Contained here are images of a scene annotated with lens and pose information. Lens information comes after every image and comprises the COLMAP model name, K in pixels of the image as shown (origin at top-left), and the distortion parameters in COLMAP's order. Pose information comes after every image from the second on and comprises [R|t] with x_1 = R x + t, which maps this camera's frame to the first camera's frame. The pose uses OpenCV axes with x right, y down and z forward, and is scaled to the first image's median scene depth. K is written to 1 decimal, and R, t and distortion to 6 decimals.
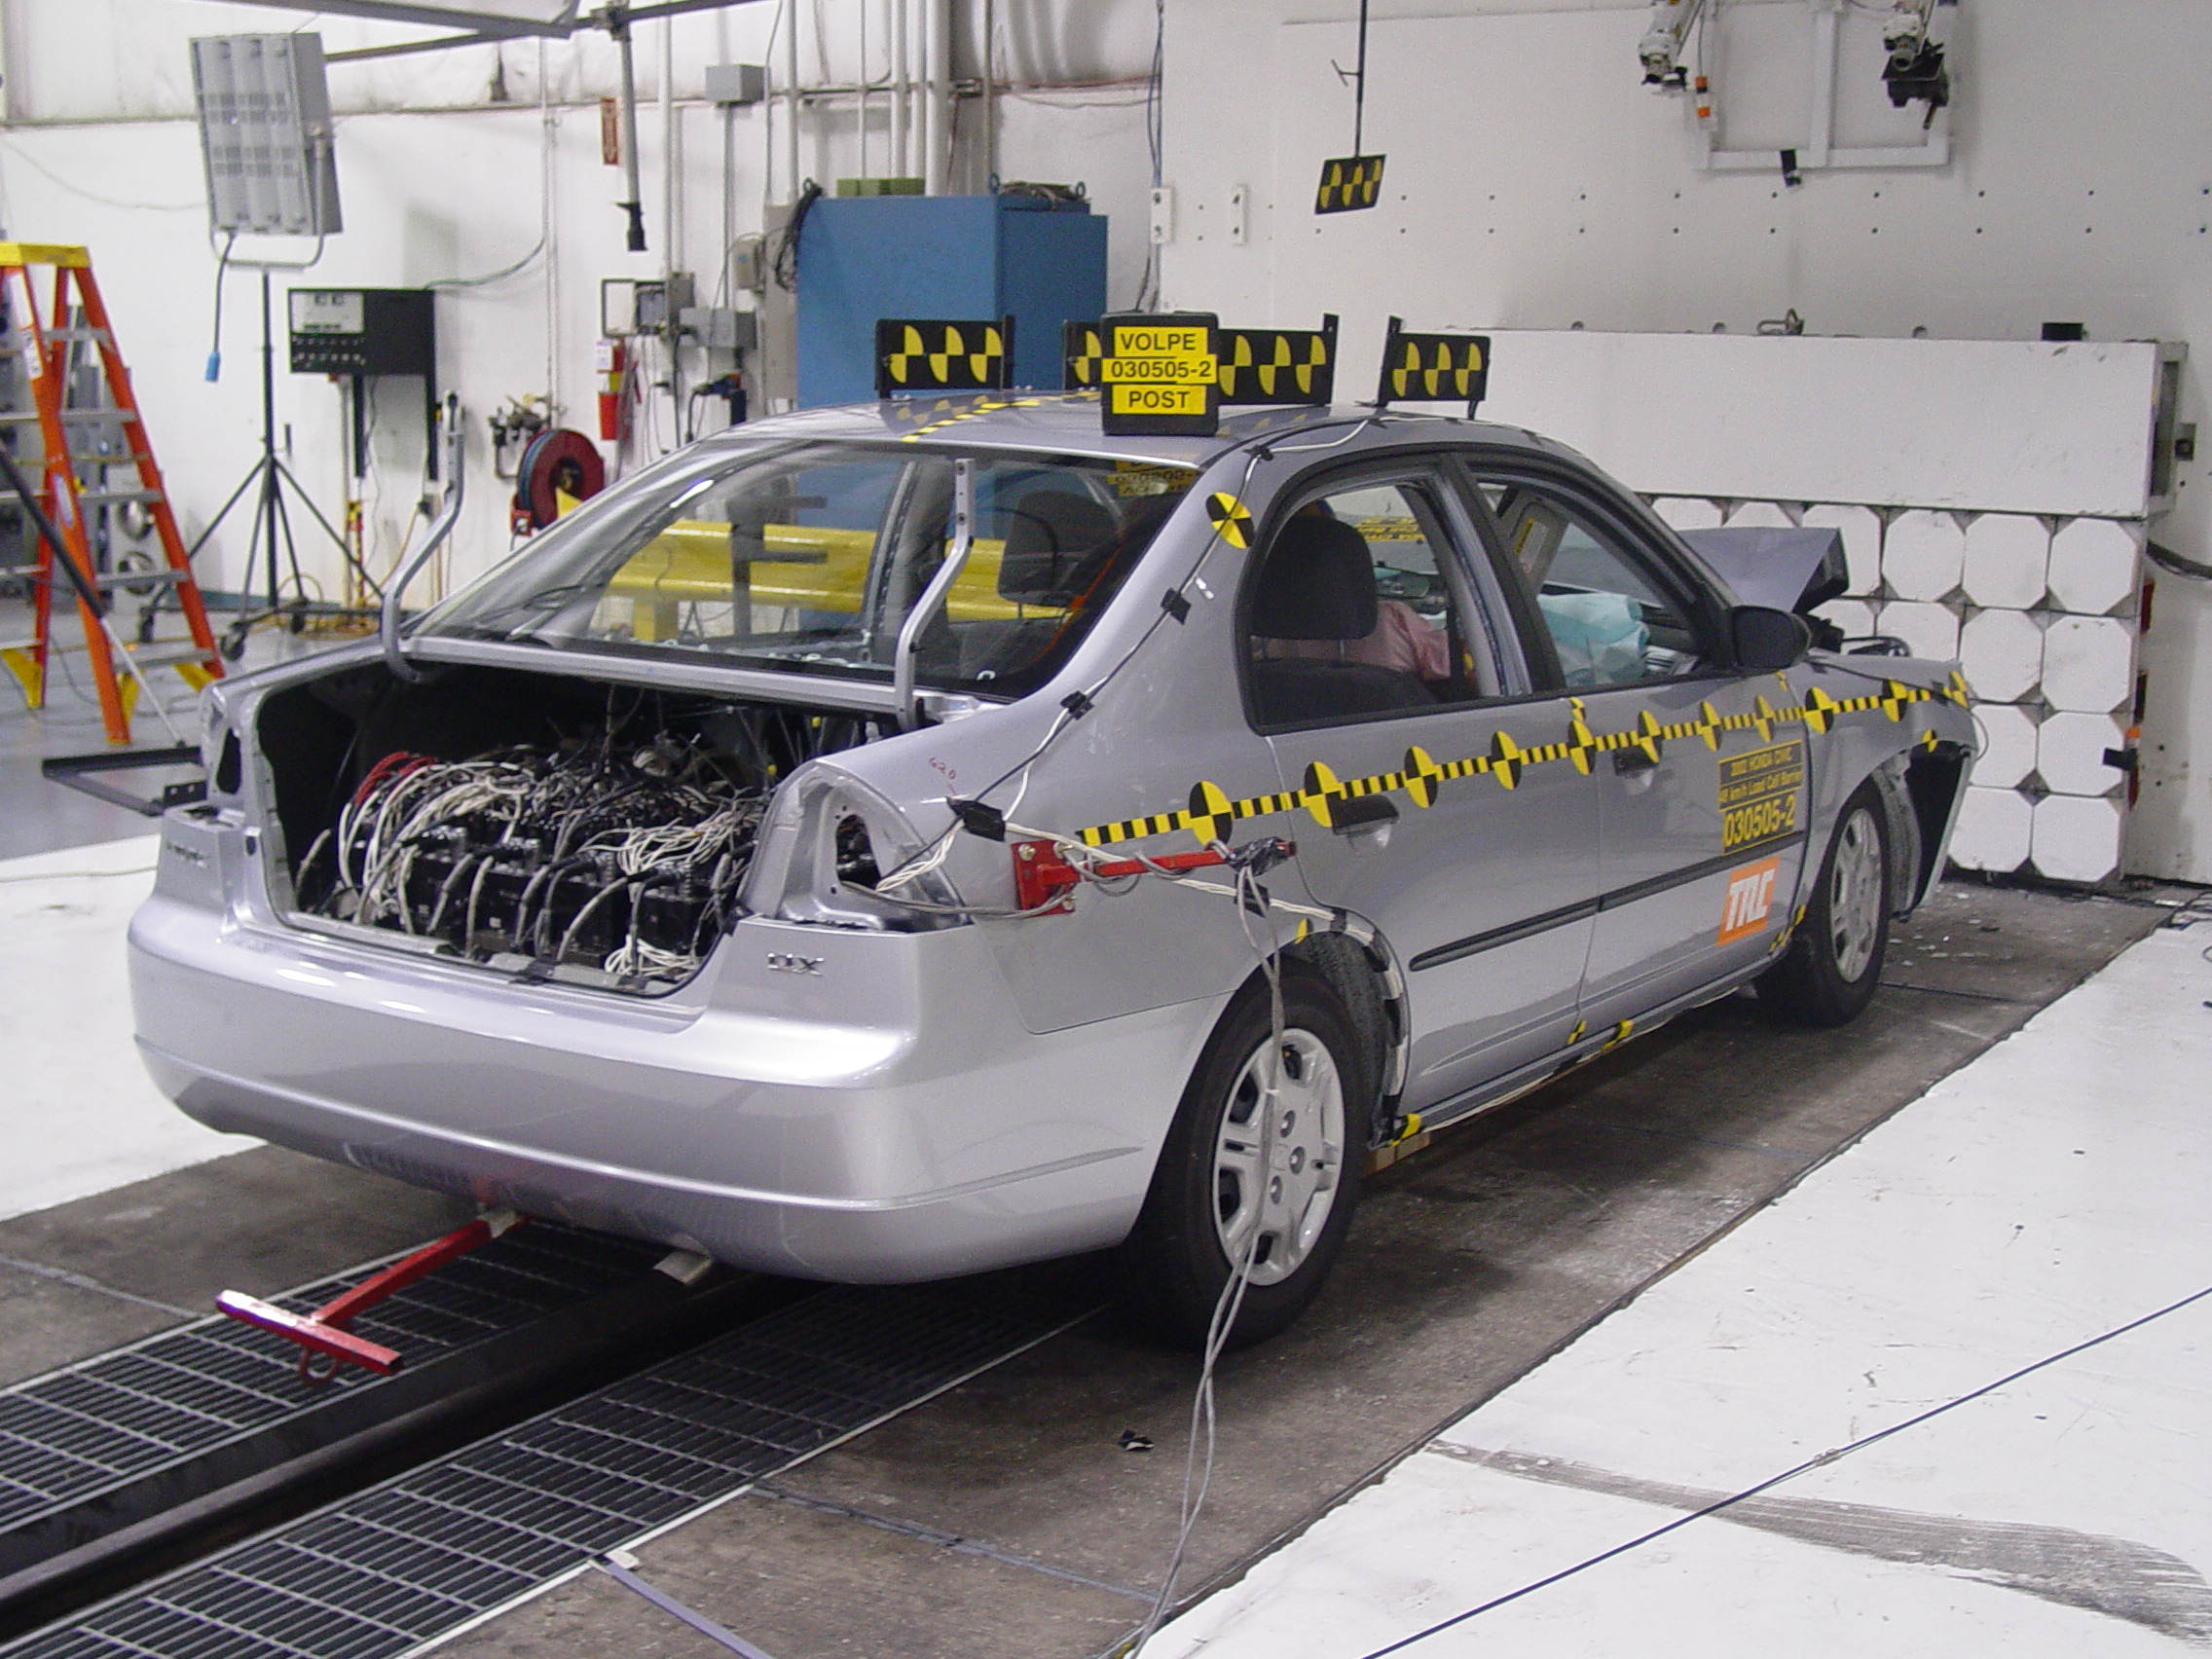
lens RADIAL K [[2853.9, 0, 1106.0], [0, 2853.9, 829.5], [0, 0, 1]] dist [-0.034850, -0.040042]
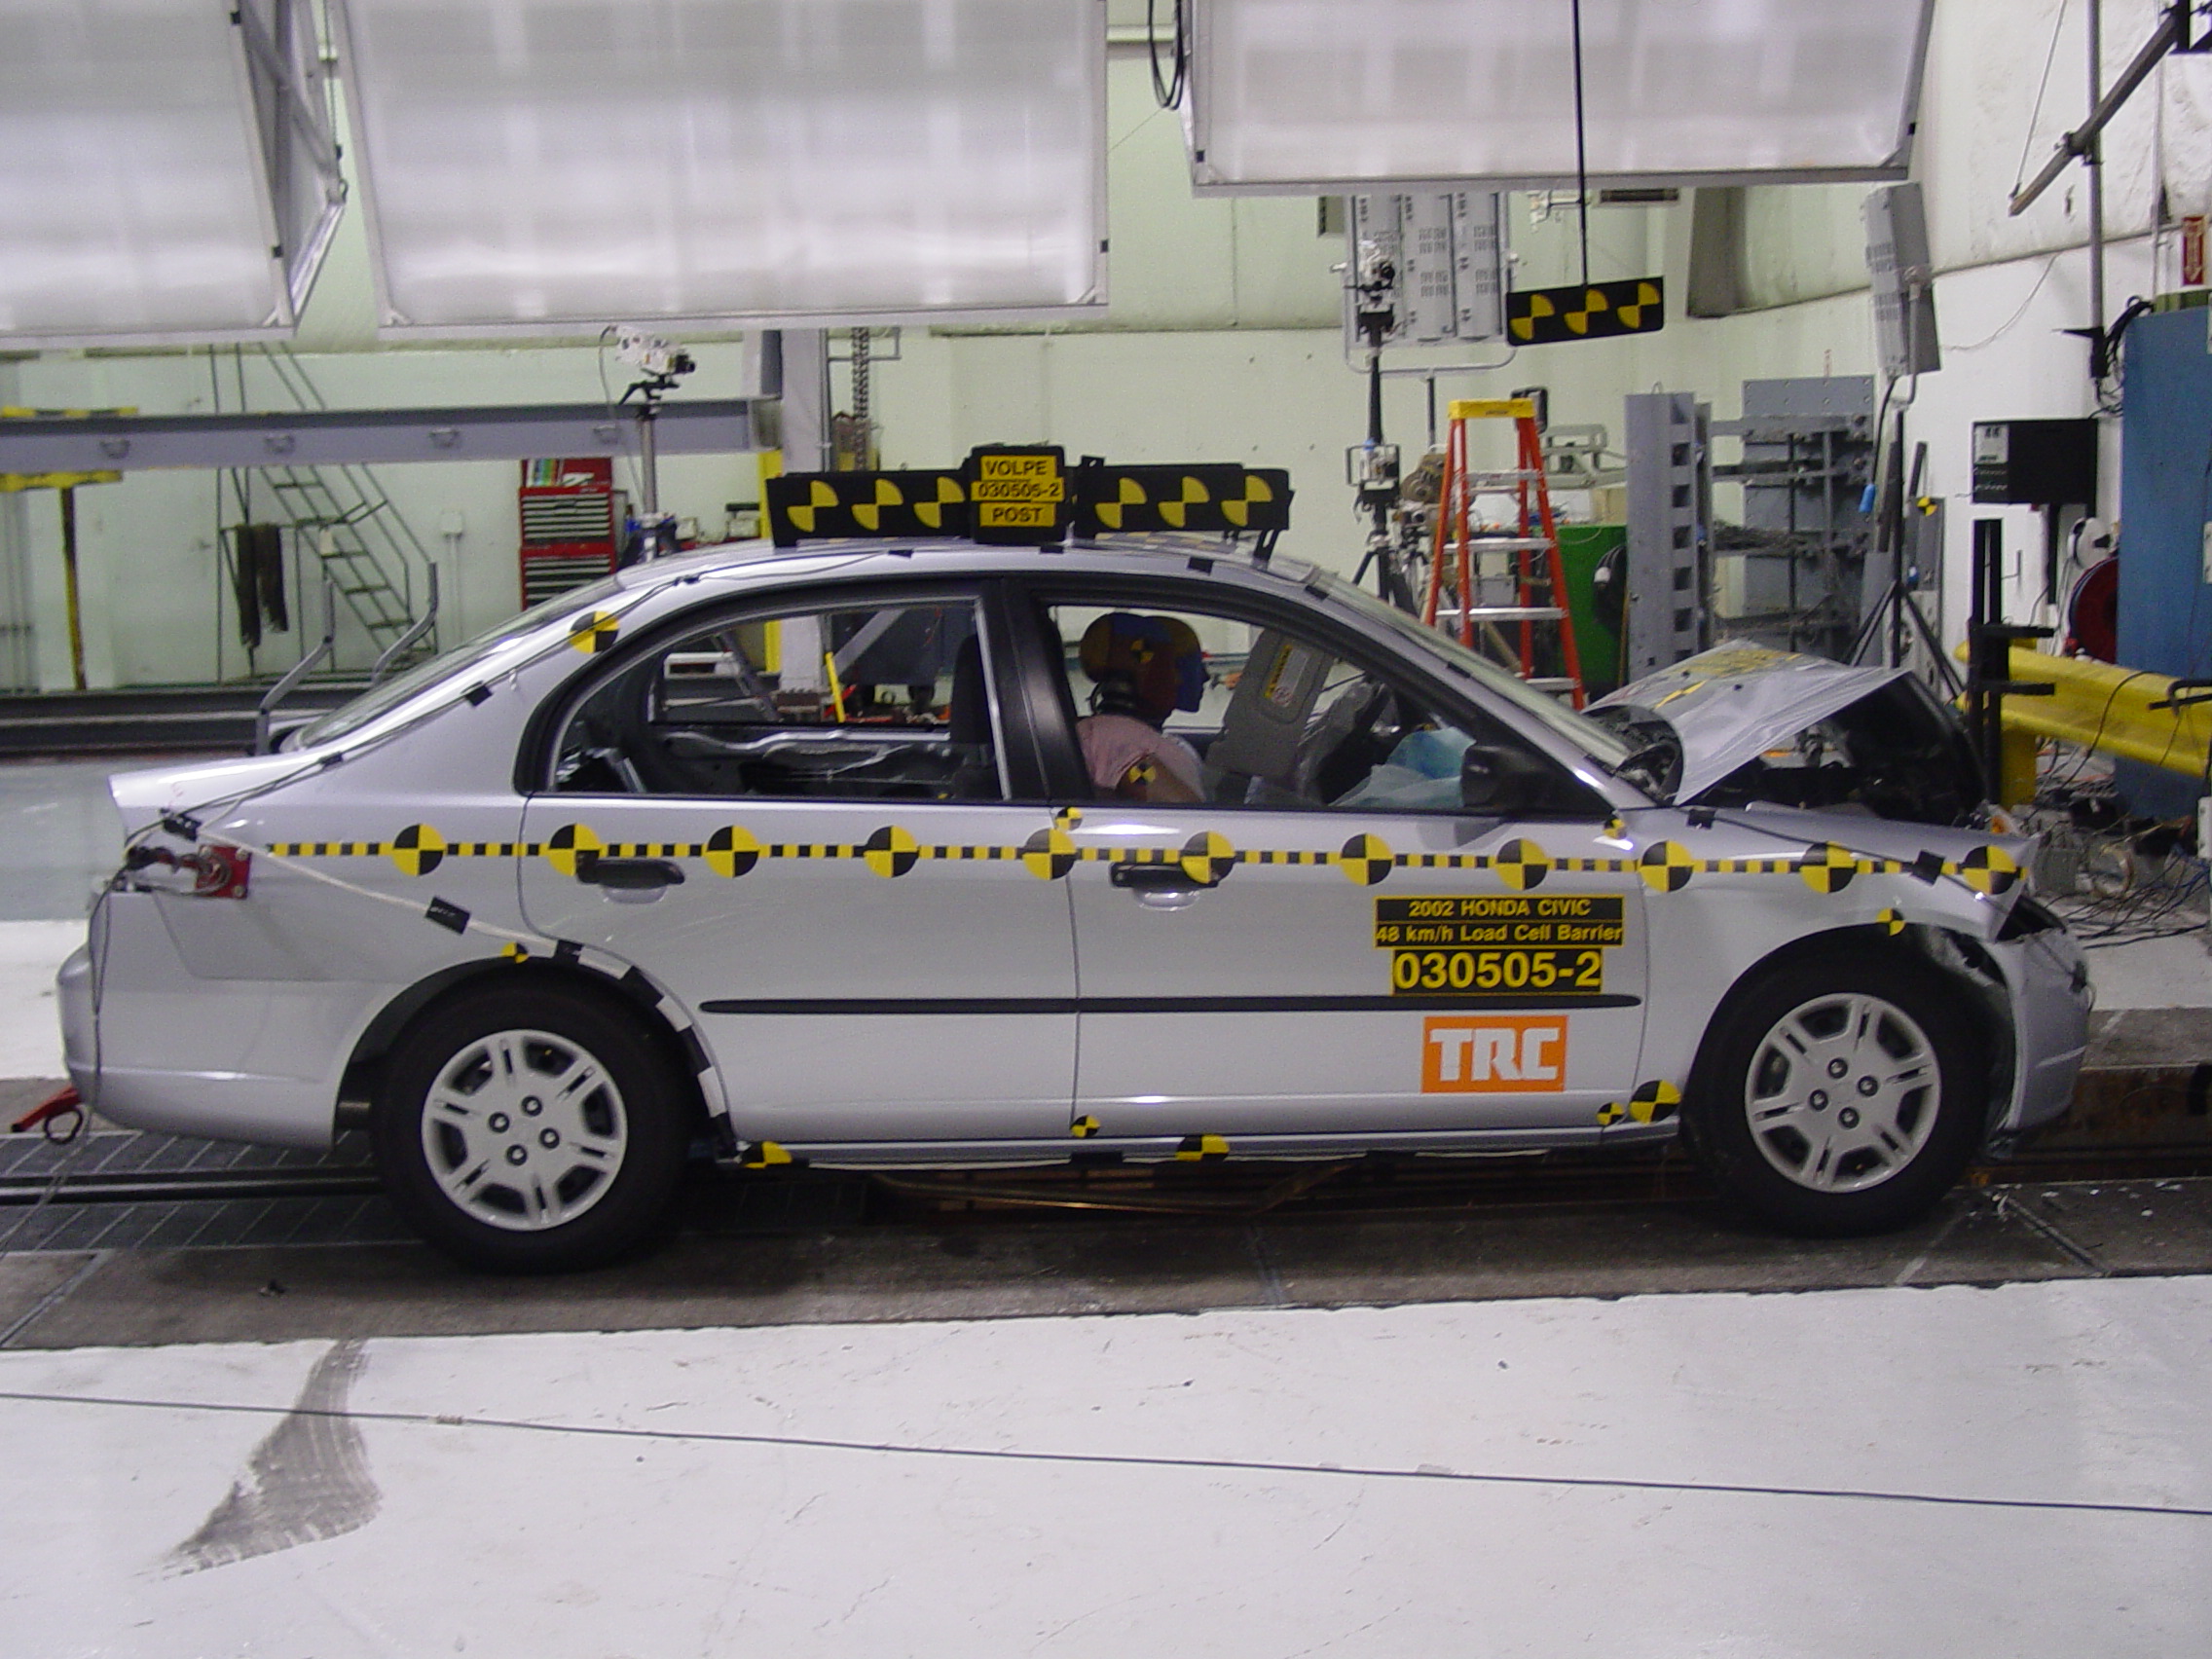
lens RADIAL K [[2853.9, 0, 1106.0], [0, 2853.9, 829.5], [0, 0, 1]] dist [-0.034850, -0.040042]
pose [[0.573261, 0.074803, -0.815951, 1.027727], [-0.110272, 0.993808, 0.013634, -0.053707], [0.811918, 0.082160, 0.577960, 0.387727]]
